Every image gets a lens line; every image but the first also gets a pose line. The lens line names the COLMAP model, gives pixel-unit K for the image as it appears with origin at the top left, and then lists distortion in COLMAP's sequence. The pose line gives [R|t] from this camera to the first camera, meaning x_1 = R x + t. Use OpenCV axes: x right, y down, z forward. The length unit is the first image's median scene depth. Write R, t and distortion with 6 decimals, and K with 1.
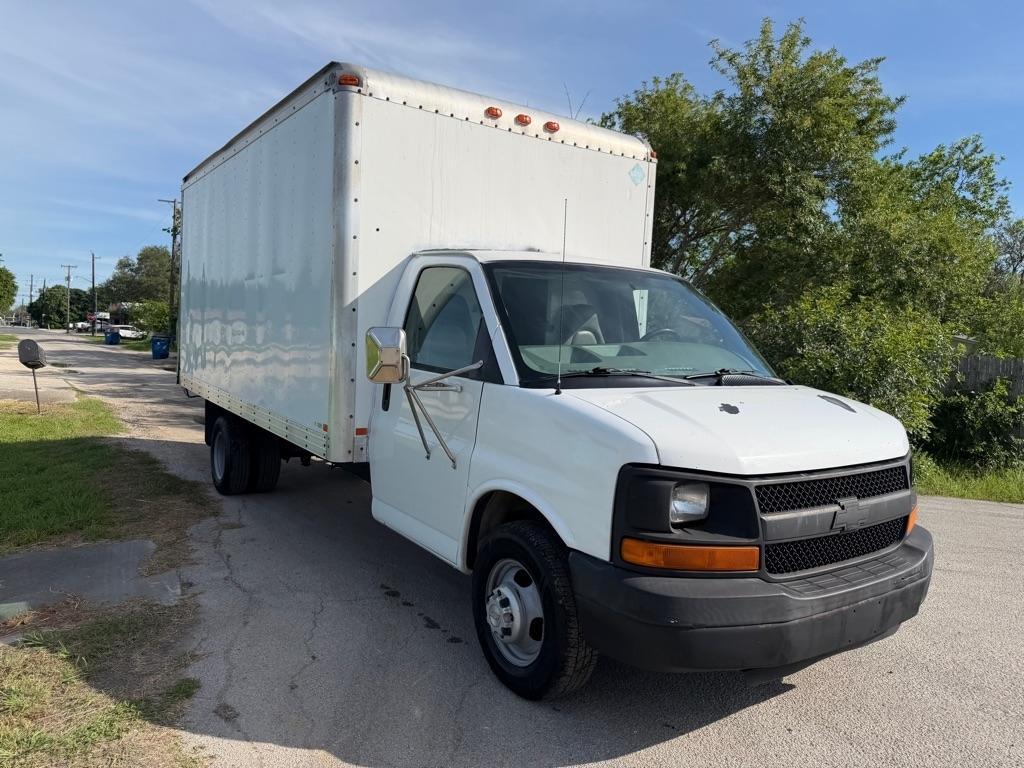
lens RADIAL K [[737.7, 0, 508.2], [0, 737.7, 383.5], [0, 0, 1]] dist [-0.001066, -0.002070]
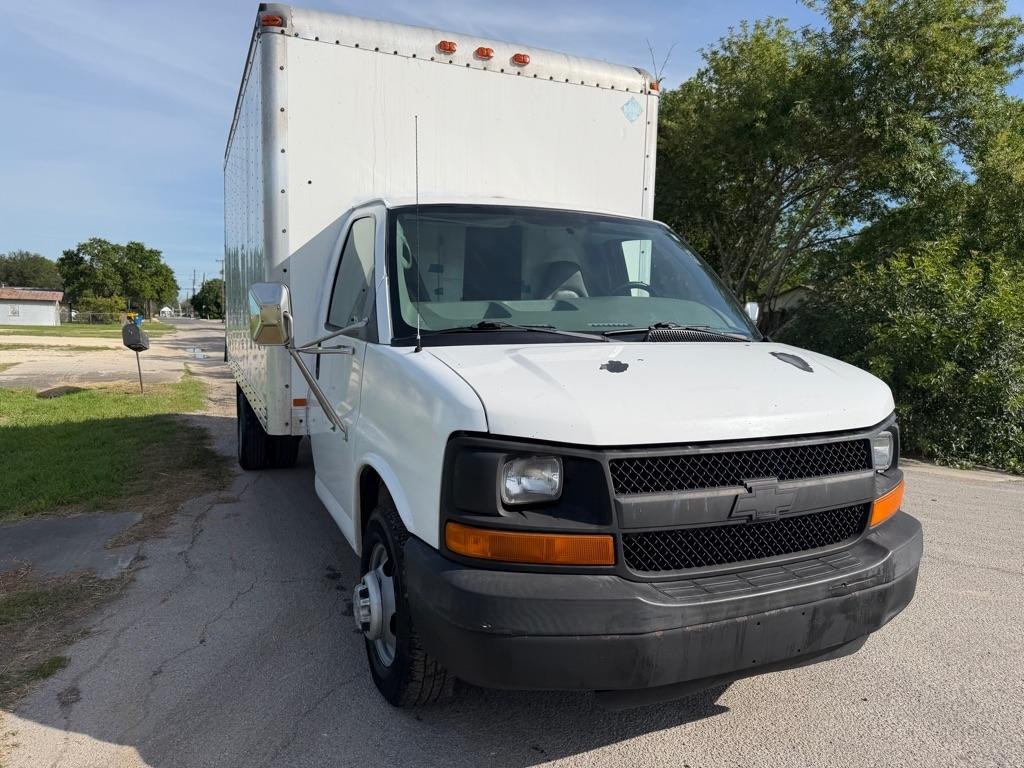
lens RADIAL K [[738.0, 0, 510.5], [0, 738.0, 383.2], [0, 0, 1]] dist [0.000977, -0.003392]
pose [[0.984361, -0.006962, -0.176028, 0.248160], [0.011153, 0.999677, 0.022835, 0.025216], [0.175812, -0.024441, 0.984120, 0.138976]]
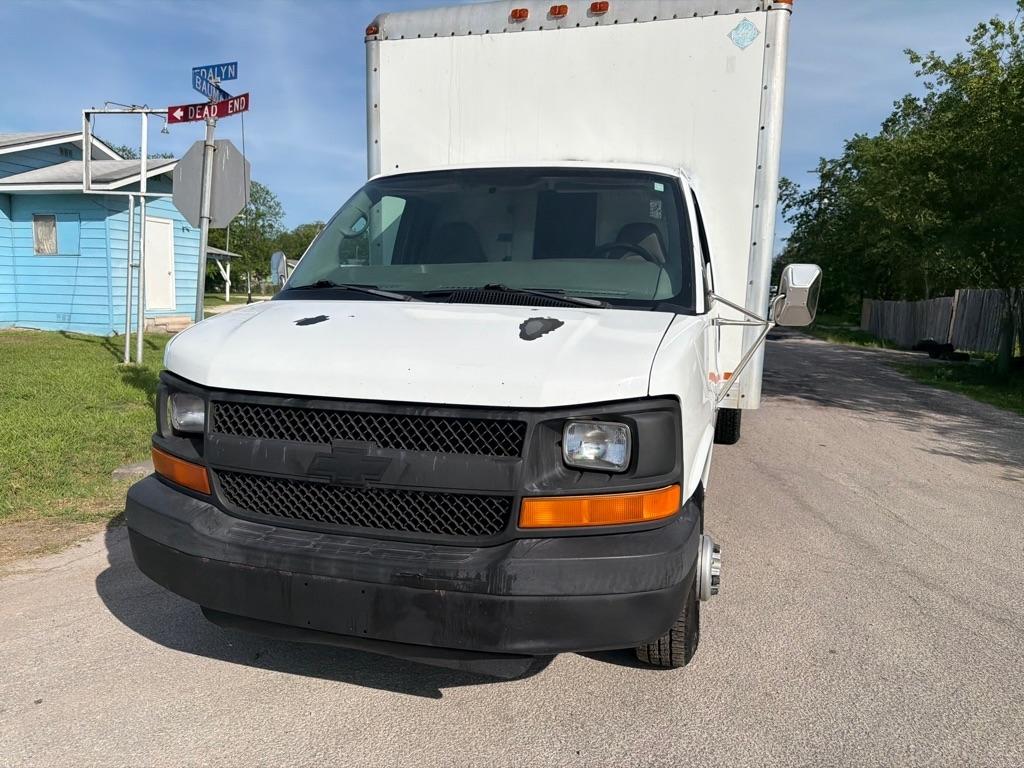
lens RADIAL K [[728.8, 0, 512.3], [0, 728.8, 394.5], [0, 0, 1]] dist [0.004539, -0.005262]
pose [[0.637463, 0.087041, -0.765549, 0.818214], [-0.047295, 0.996145, 0.073877, 0.035632], [0.769028, -0.010887, 0.639122, 0.486068]]
